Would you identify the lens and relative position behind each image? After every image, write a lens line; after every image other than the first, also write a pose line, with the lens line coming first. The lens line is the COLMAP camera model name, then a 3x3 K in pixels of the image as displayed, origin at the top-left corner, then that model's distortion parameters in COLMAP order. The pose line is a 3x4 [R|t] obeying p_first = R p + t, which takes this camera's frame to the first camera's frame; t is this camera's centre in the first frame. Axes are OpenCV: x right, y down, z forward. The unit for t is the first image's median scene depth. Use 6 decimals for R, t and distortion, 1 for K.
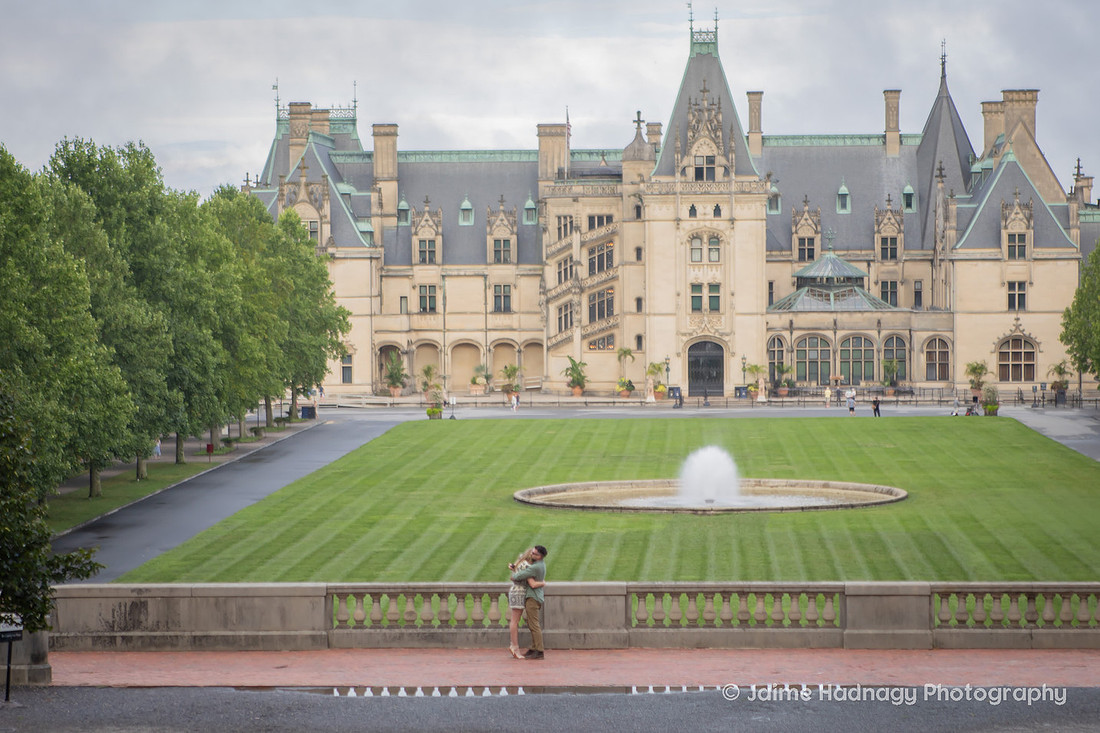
lens RADIAL K [[3044.3, 0, 580.9], [0, 3044.3, 364.3], [0, 0, 1]] dist [0.146150, 0.929889]
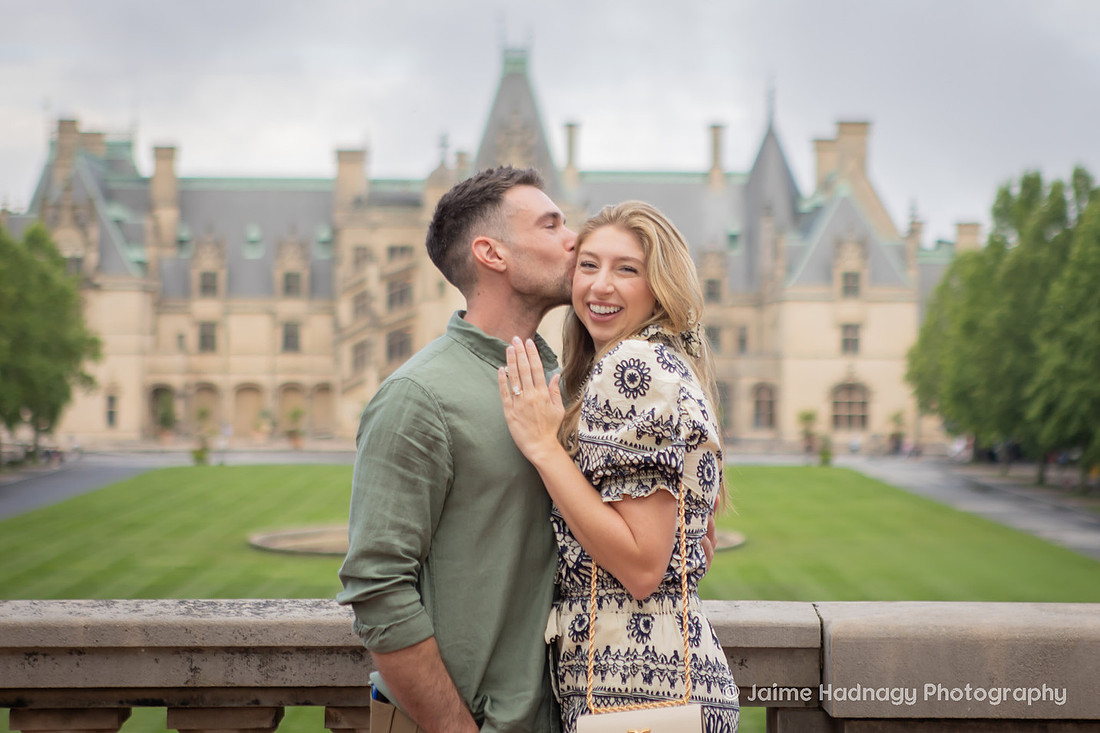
lens RADIAL K [[2994.8, 0, 676.3], [0, 2994.8, 291.9], [0, 0, 1]] dist [0.184172, 0.360616]
pose [[0.995800, 0.014714, 0.090364, 0.008198], [-0.010399, 0.998792, -0.048032, 0.007553], [-0.090962, 0.046891, 0.994750, 0.102977]]
